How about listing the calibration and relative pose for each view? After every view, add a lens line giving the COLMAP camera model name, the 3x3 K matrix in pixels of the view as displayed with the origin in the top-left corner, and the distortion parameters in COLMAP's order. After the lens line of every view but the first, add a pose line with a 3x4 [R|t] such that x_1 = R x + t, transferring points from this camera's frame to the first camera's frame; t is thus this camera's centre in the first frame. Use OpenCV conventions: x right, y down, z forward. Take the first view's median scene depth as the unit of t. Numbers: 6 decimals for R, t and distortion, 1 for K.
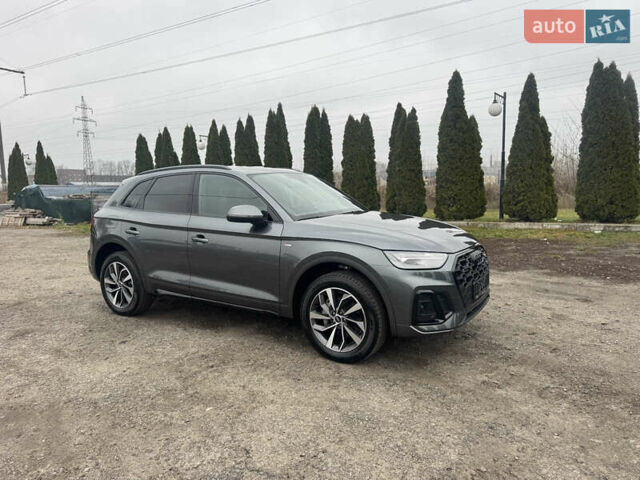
lens RADIAL K [[477.3, 0, 318.5], [0, 477.3, 239.5], [0, 0, 1]] dist [0.040316, -0.033984]
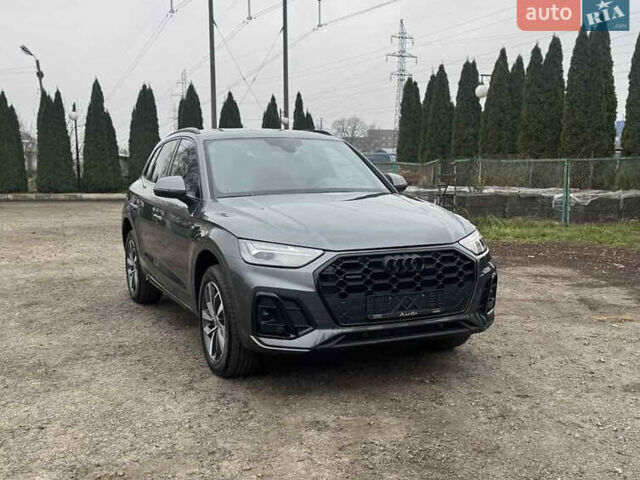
lens RADIAL K [[826.4, 0, 329.2], [0, 826.4, 257.5], [0, 0, 1]] dist [0.108413, 0.000000]
pose [[0.817319, 0.080783, -0.570494, 0.421399], [-0.074227, 0.996635, 0.034784, -0.002033], [0.571384, 0.013916, 0.820565, -0.020537]]
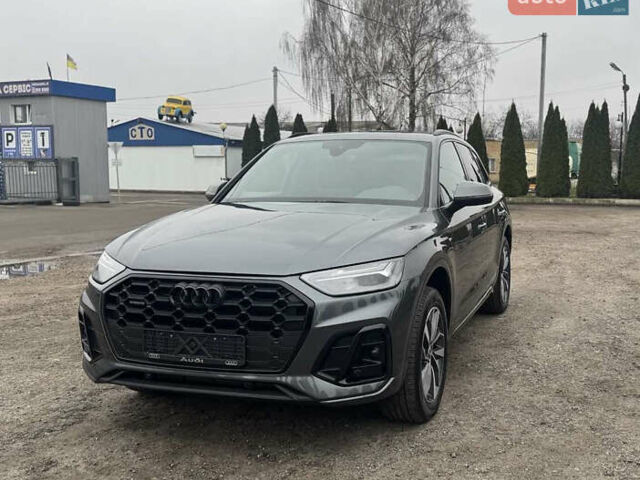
lens RADIAL K [[735.1, 0, 323.3], [0, 735.1, 243.7], [0, 0, 1]] dist [0.038343, 0.000000]
pose [[0.147863, 0.115674, -0.982220, 0.527183], [-0.110519, 0.988849, 0.099817, -0.053282], [0.982813, 0.093795, 0.158998, 0.458859]]
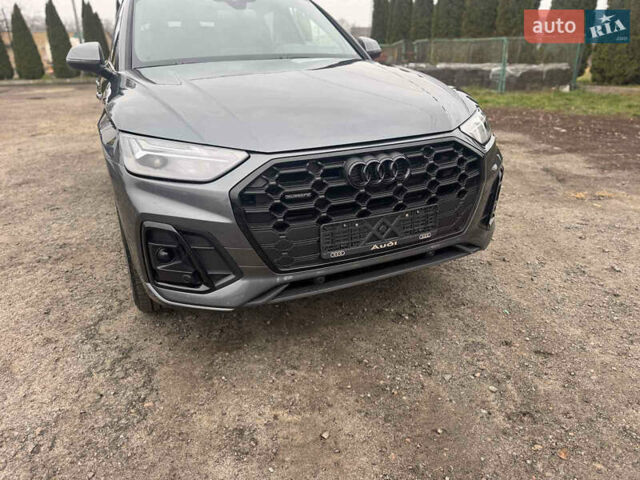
lens RADIAL K [[477.3, 0, 322.4], [0, 477.3, 245.0], [0, 0, 1]] dist [0.040316, -0.033984]
pose [[0.810804, 0.215904, -0.544043, 0.247086], [-0.055938, 0.953811, 0.295154, -0.010210], [0.582639, -0.208879, 0.785431, 0.278107]]
